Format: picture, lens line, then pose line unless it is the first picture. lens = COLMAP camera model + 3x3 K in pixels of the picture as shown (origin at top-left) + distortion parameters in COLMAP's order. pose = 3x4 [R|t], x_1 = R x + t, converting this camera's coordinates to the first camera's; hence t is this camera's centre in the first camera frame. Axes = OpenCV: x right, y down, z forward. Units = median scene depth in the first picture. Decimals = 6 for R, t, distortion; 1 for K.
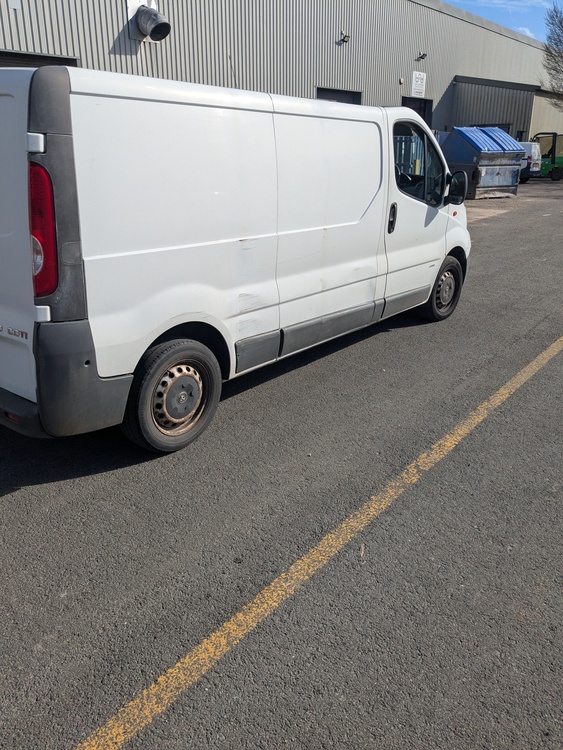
lens RADIAL K [[592.0, 0, 281.5], [0, 592.0, 375.0], [0, 0, 1]] dist [0.039966, -0.060216]
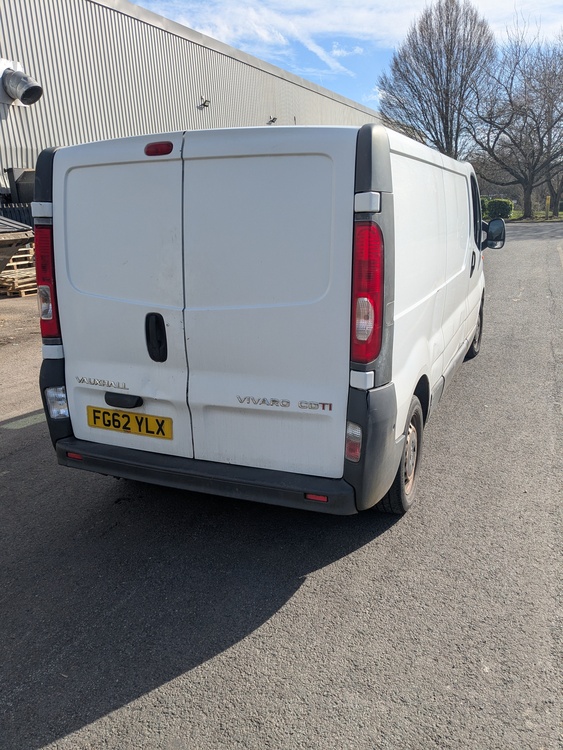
lens RADIAL K [[593.0, 0, 282.0], [0, 593.0, 392.2], [0, 0, 1]] dist [0.004987, -0.000214]
pose [[0.961417, -0.119124, 0.247965, -0.112327], [0.134240, 0.989931, -0.044908, -0.008753], [-0.240118, 0.076462, 0.967728, 0.018314]]
